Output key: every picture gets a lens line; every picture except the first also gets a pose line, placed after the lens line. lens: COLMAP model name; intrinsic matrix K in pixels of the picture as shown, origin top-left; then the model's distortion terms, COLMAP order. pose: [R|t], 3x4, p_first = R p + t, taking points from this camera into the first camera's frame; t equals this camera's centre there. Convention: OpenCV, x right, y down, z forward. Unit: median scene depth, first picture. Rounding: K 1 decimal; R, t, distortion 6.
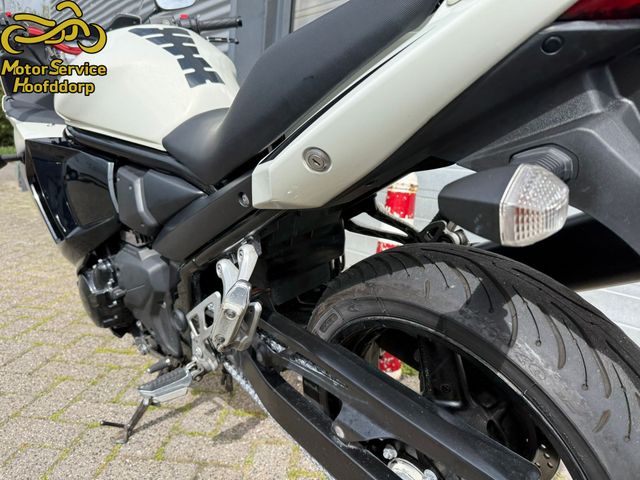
lens RADIAL K [[459.8, 0, 320.0], [0, 459.8, 240.0], [0, 0, 1]] dist [0.054606, -0.066103]
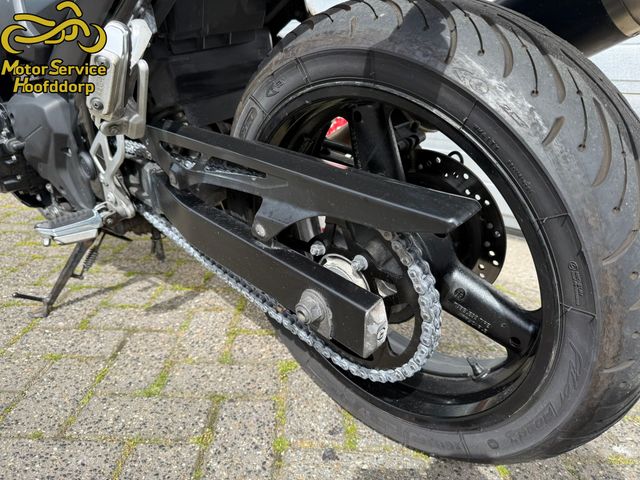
lens RADIAL K [[459.8, 0, 320.0], [0, 459.8, 240.0], [0, 0, 1]] dist [0.054606, -0.066103]
pose [[0.996377, -0.040624, 0.074713, 0.057948], [0.031146, 0.991805, 0.123905, 0.214430], [-0.079134, -0.121129, 0.989477, 0.090272]]
